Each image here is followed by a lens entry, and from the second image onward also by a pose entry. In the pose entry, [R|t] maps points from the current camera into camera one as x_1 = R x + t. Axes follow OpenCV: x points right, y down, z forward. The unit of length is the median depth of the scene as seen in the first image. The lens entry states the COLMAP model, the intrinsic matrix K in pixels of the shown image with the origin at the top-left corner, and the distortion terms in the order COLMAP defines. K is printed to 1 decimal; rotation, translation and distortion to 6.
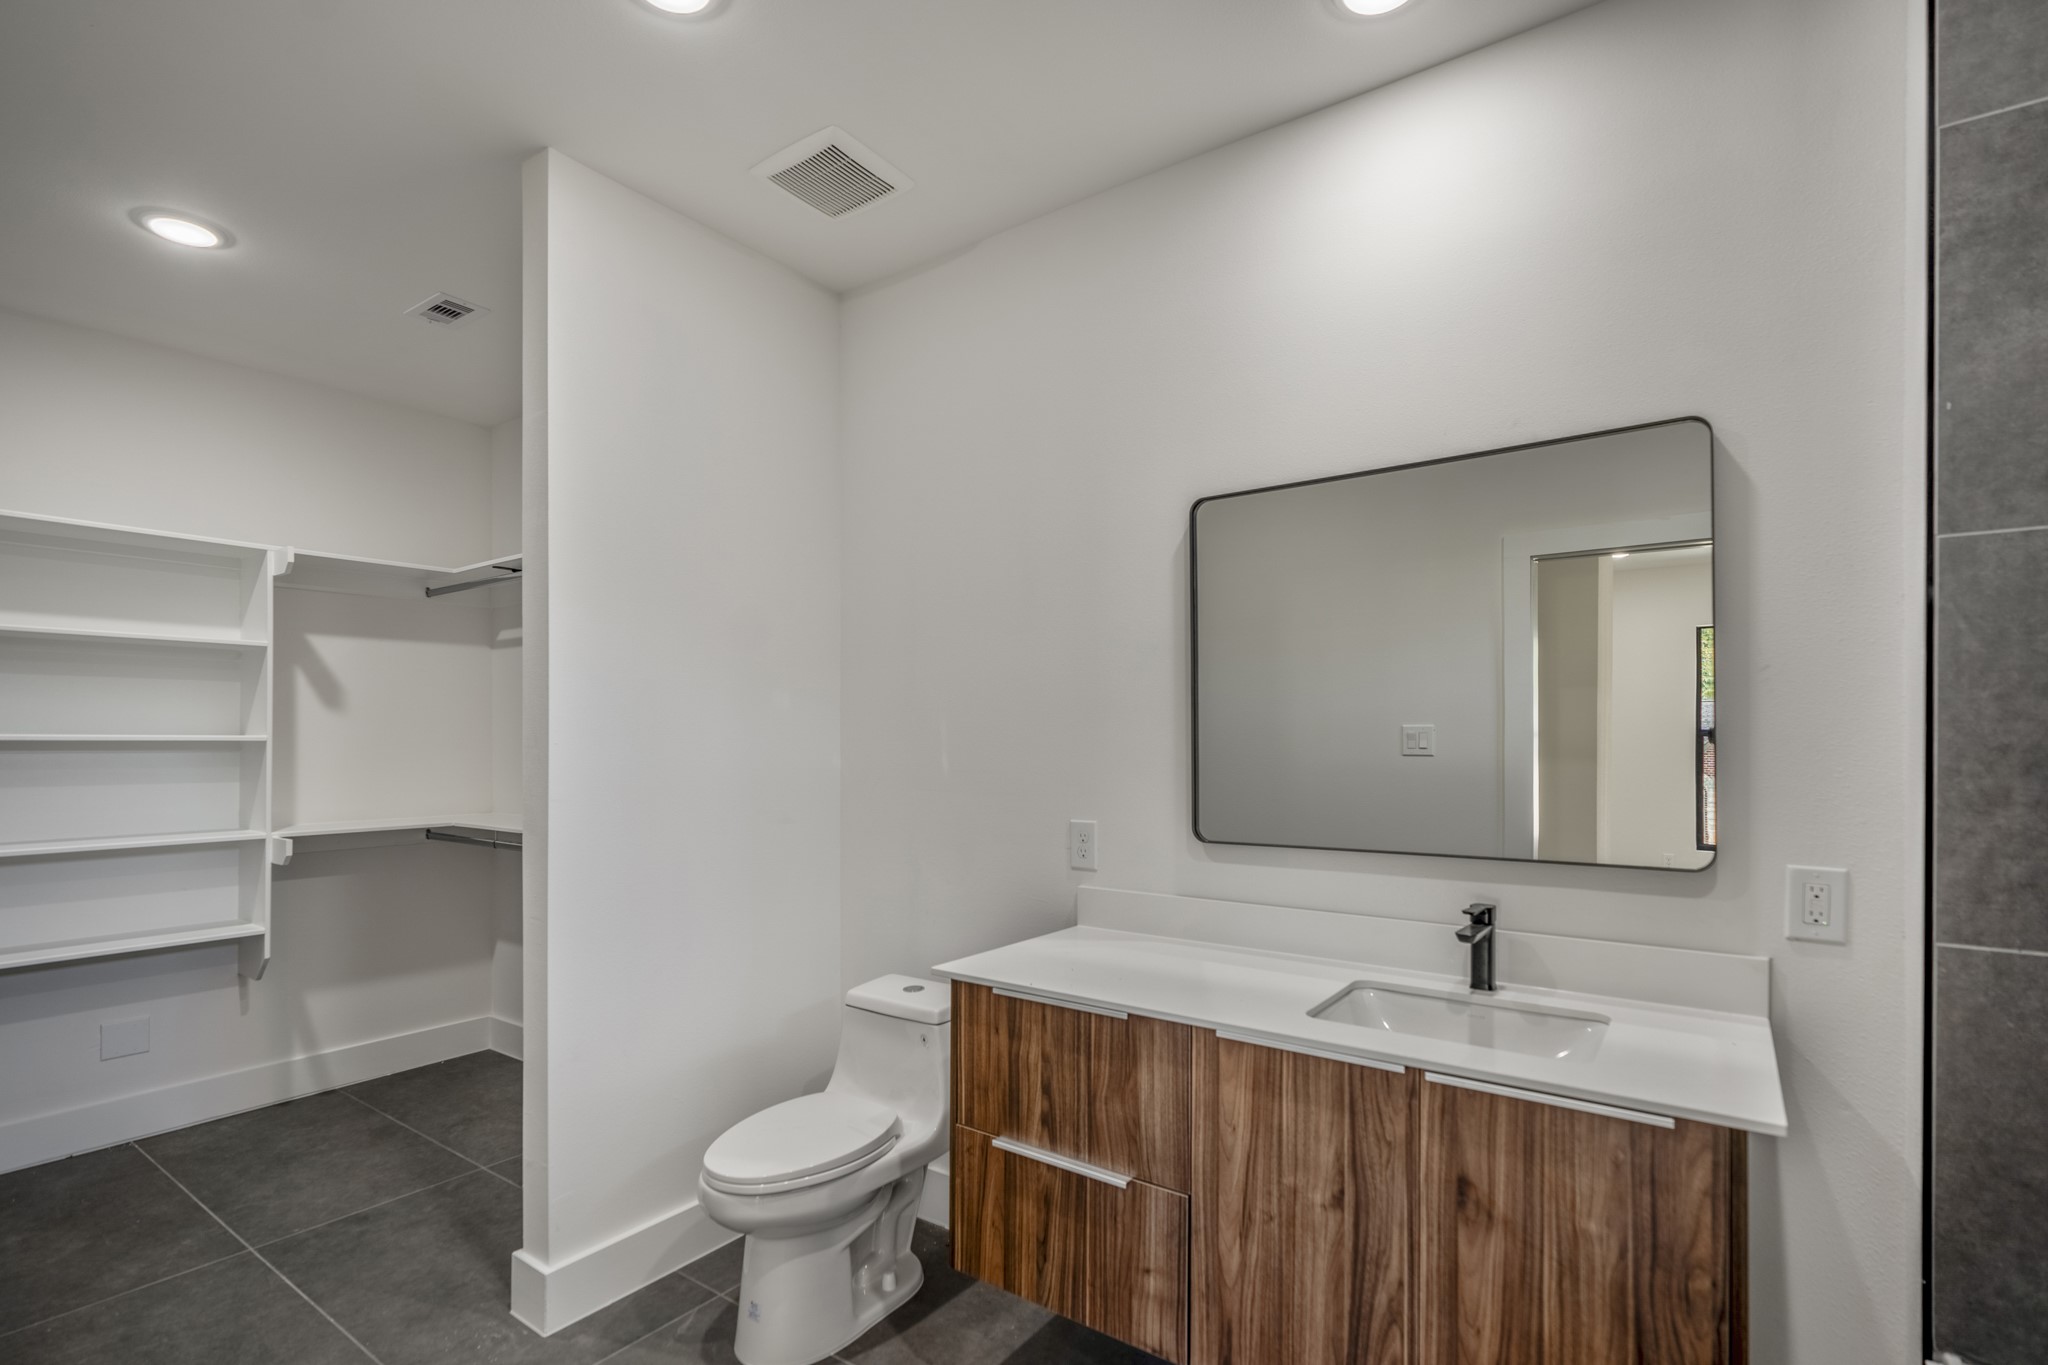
lens RADIAL K [[944.4, 0, 1015.1], [0, 944.4, 738.0], [0, 0, 1]] dist [-0.008186, 0.002979]
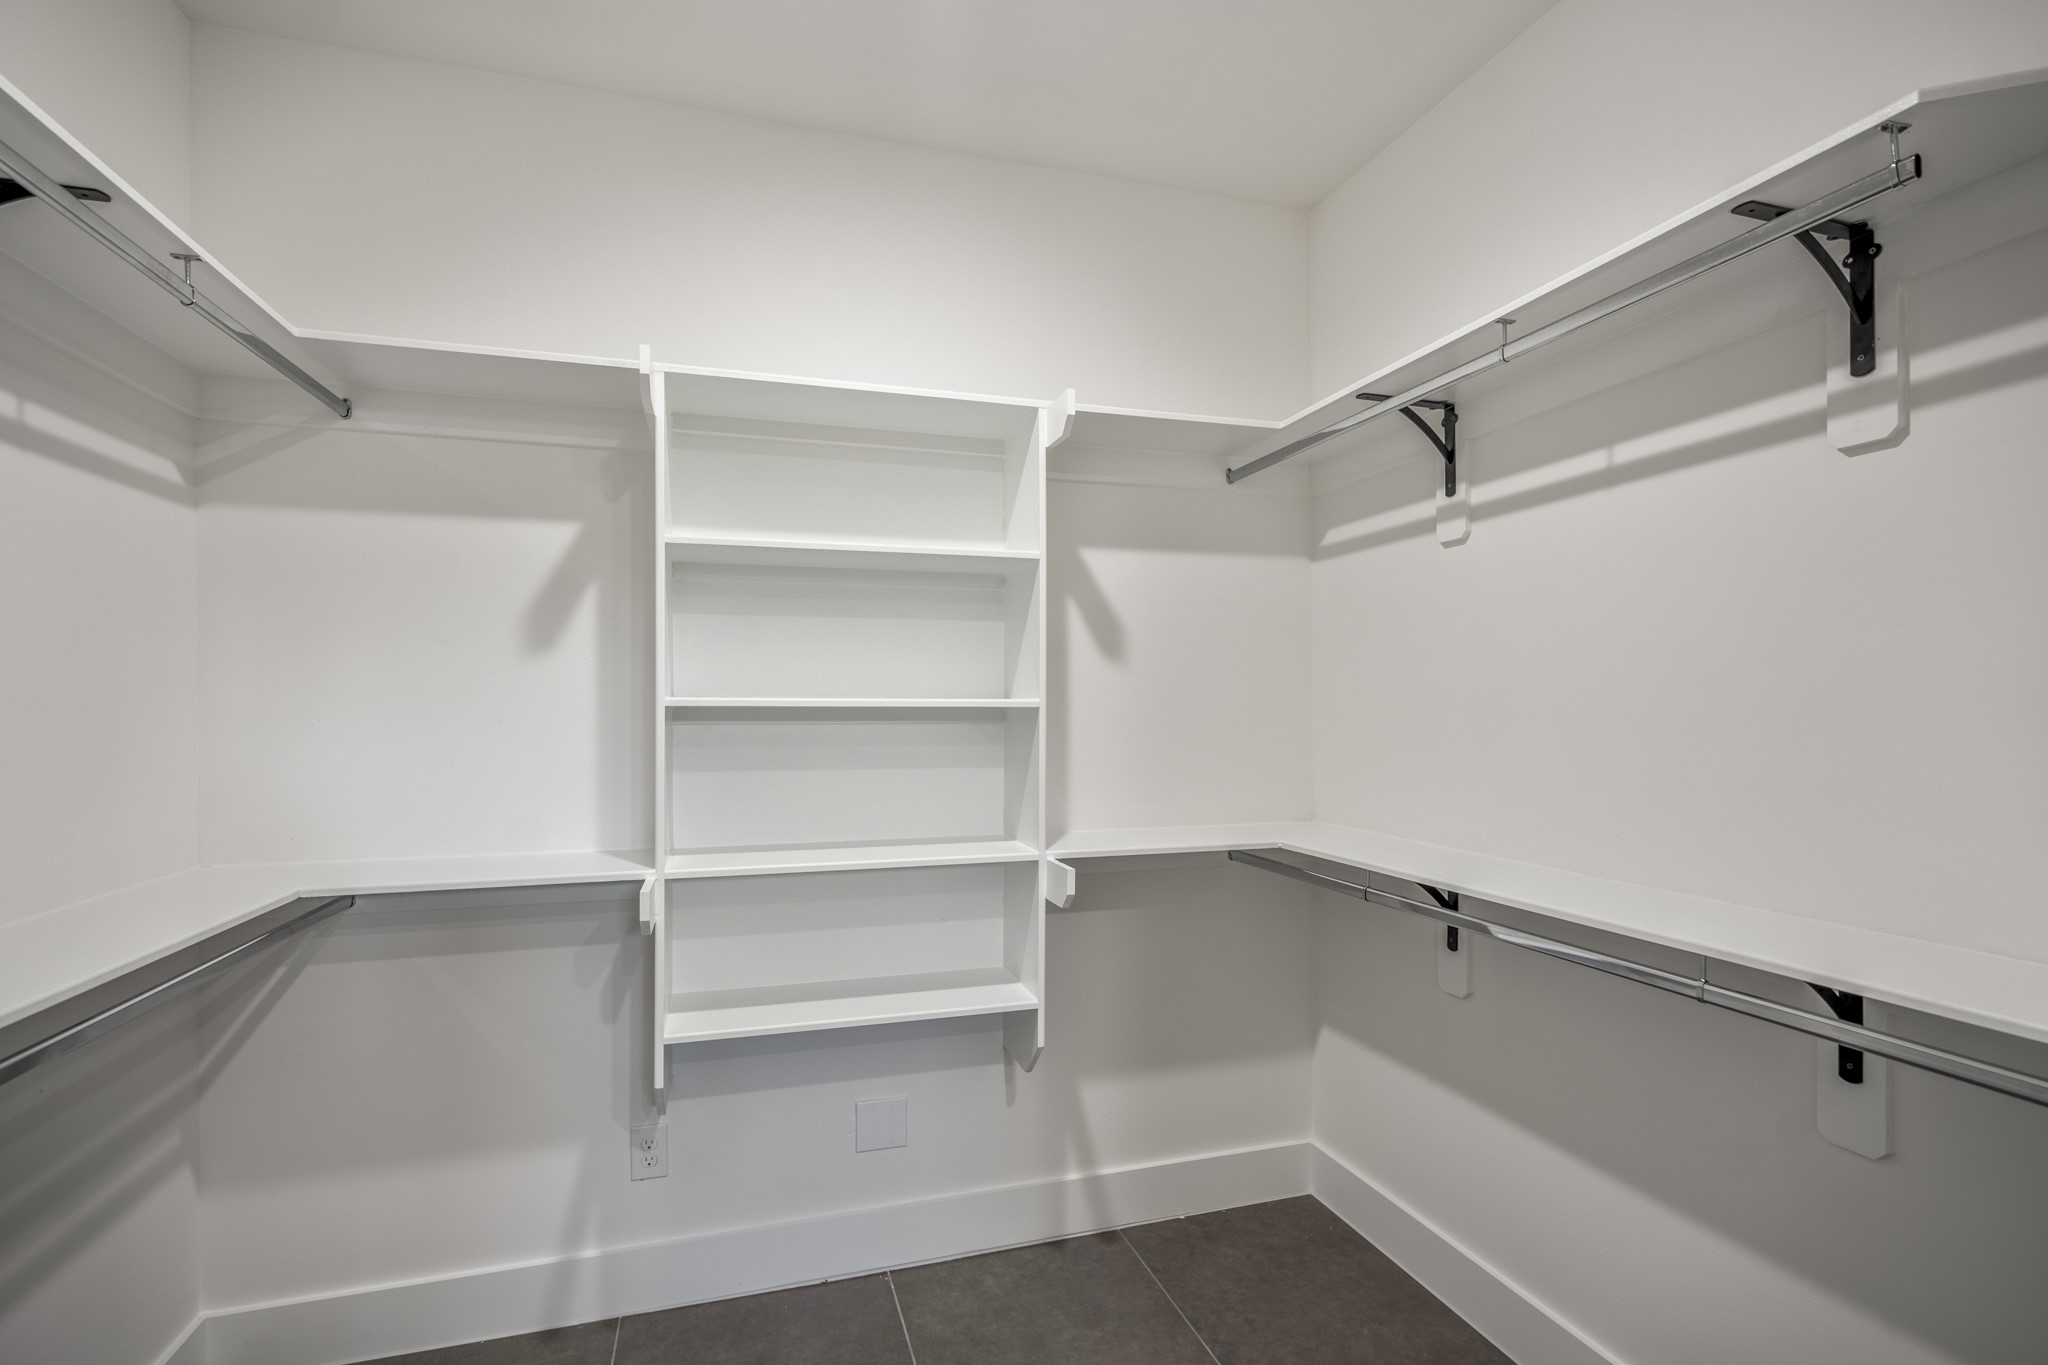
lens RADIAL K [[944.4, 0, 1027.2], [0, 944.4, 697.2], [0, 0, 1]] dist [-0.008186, 0.002979]
pose [[0.797941, -0.010016, -0.602653, -0.397705], [0.004535, 0.999933, -0.010614, 0.003018], [0.602719, 0.005736, 0.797933, 0.462863]]
